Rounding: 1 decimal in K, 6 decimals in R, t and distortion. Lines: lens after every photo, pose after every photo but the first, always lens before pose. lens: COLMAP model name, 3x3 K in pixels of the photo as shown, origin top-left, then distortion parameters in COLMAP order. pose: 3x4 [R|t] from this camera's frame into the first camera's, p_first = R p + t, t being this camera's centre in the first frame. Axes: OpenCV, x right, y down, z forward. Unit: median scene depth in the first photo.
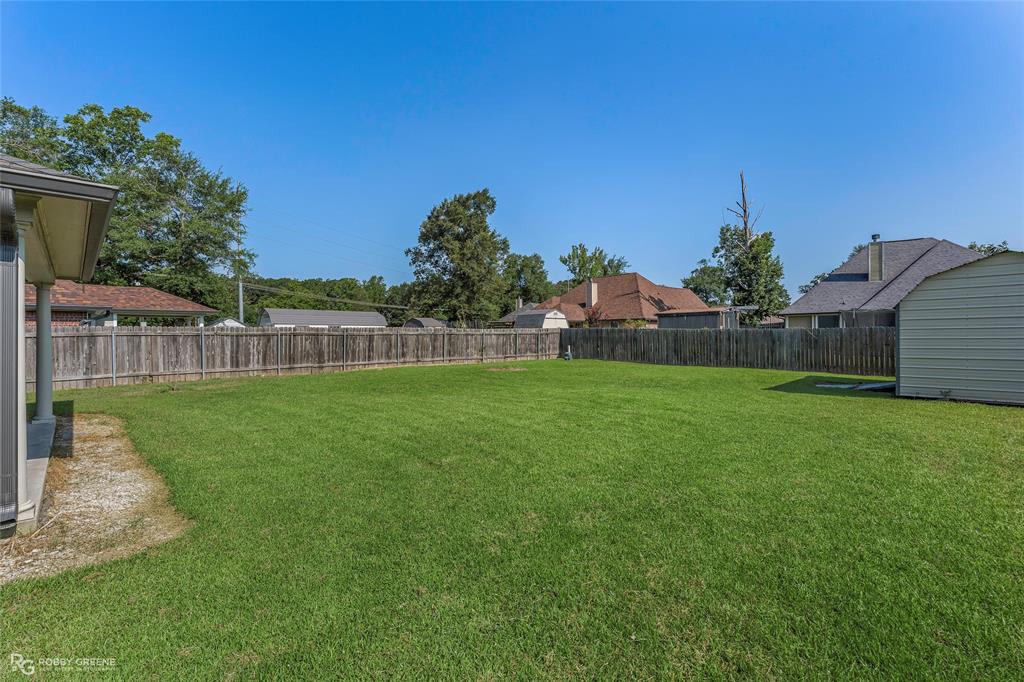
lens RADIAL K [[466.6, 0, 516.5], [0, 466.6, 338.6], [0, 0, 1]] dist [-0.007971, 0.002889]
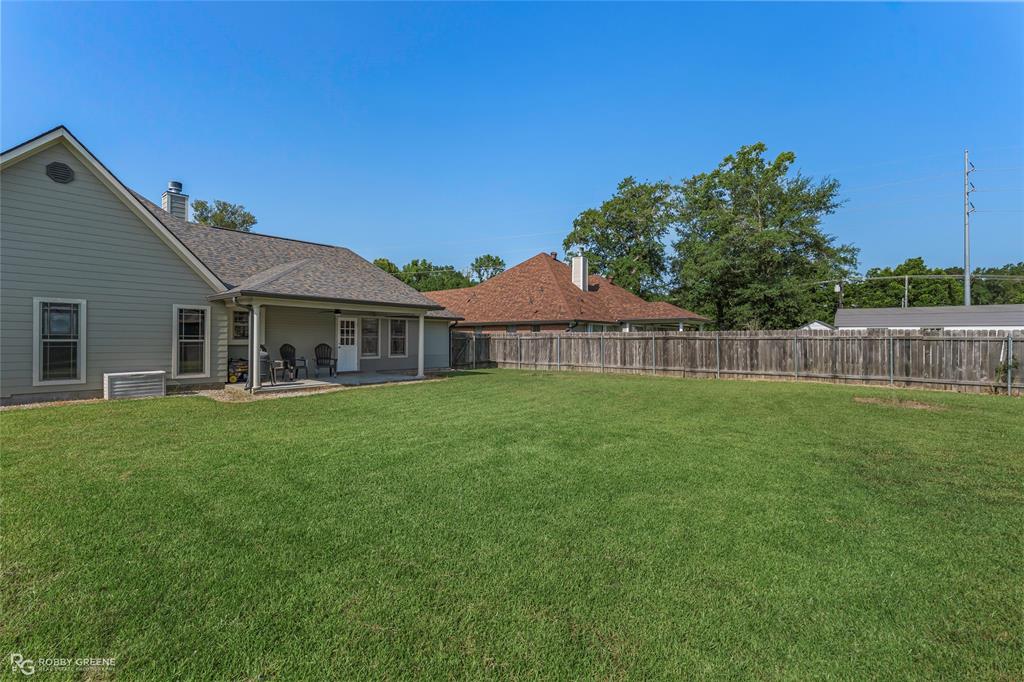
lens RADIAL K [[466.6, 0, 512.9], [0, 466.6, 337.8], [0, 0, 1]] dist [-0.007971, 0.002889]
pose [[0.113222, 0.004197, -0.993561, 0.485932], [-0.013595, 0.999904, 0.002675, -0.007464], [0.993477, 0.013204, 0.113268, 0.486466]]
